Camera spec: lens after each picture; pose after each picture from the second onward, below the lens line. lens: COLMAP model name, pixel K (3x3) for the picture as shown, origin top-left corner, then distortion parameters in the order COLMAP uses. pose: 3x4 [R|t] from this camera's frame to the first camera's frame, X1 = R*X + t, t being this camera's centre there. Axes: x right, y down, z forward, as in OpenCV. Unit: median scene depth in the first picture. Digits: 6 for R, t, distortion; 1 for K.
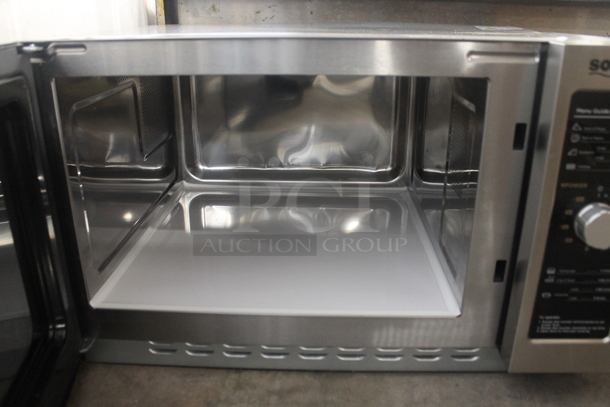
lens RADIAL K [[520.9, 0, 306.8], [0, 520.9, 204.5], [0, 0, 1]] dist [-0.170545, 0.127168]
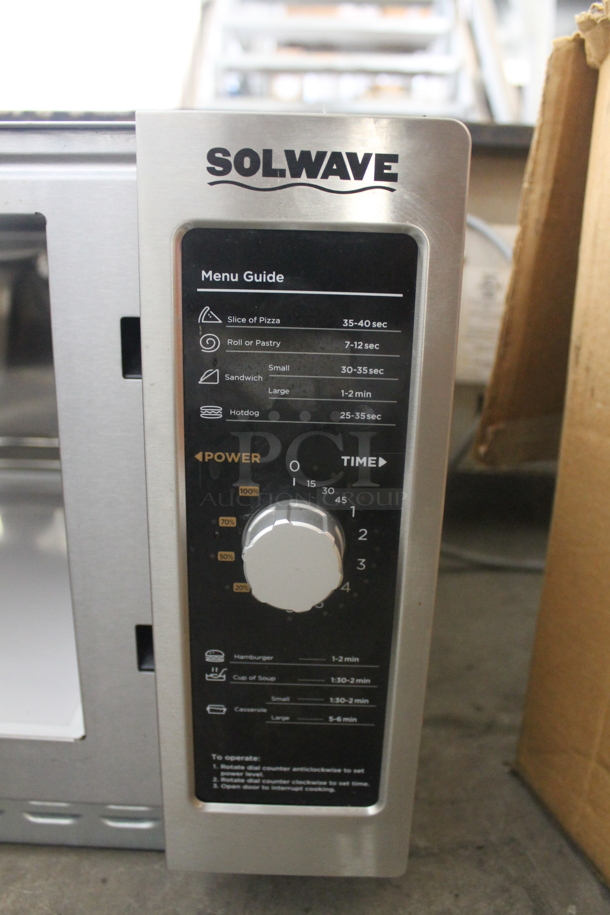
lens RADIAL K [[781.4, 0, 305.5], [0, 781.4, 460.5], [0, 0, 1]] dist [-0.170545, 0.127168]
pose [[0.999240, 0.014712, 0.036111, 0.538466], [-0.012750, 0.998460, -0.053991, -0.001238], [-0.036849, 0.053490, 0.997888, 0.323812]]
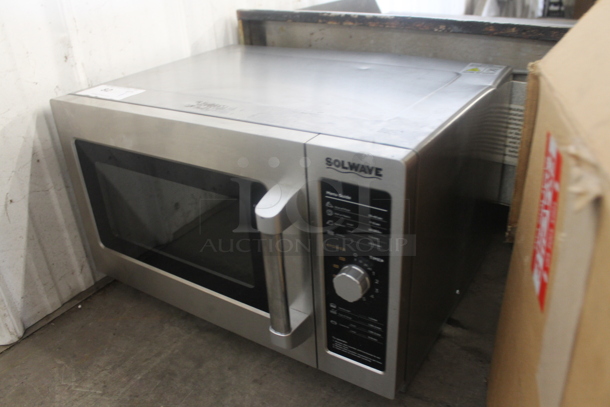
lens RADIAL K [[520.9, 0, 304.3], [0, 520.9, 199.4], [0, 0, 1]] dist [-0.170545, 0.127168]
pose [[0.855889, 0.192323, -0.480068, 1.005078], [-0.133445, 0.978974, 0.154280, -0.326337], [0.499646, -0.067984, 0.863558, -0.156690]]
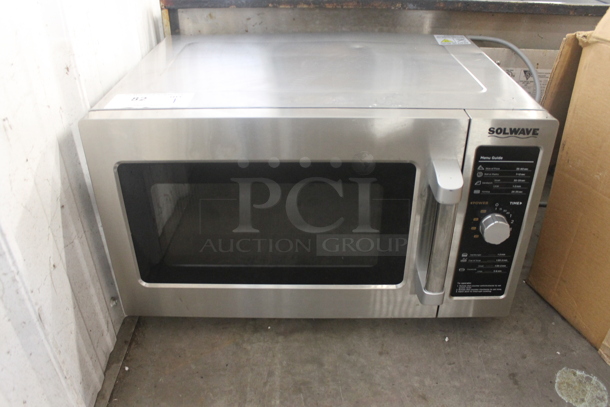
lens RADIAL K [[520.9, 0, 302.4], [0, 520.9, 204.1], [0, 0, 1]] dist [-0.170545, 0.127168]
pose [[0.999051, -0.028865, 0.032630, -0.039512], [0.022573, 0.983596, 0.178968, -0.299563], [-0.037261, -0.178062, 0.983314, -0.447957]]
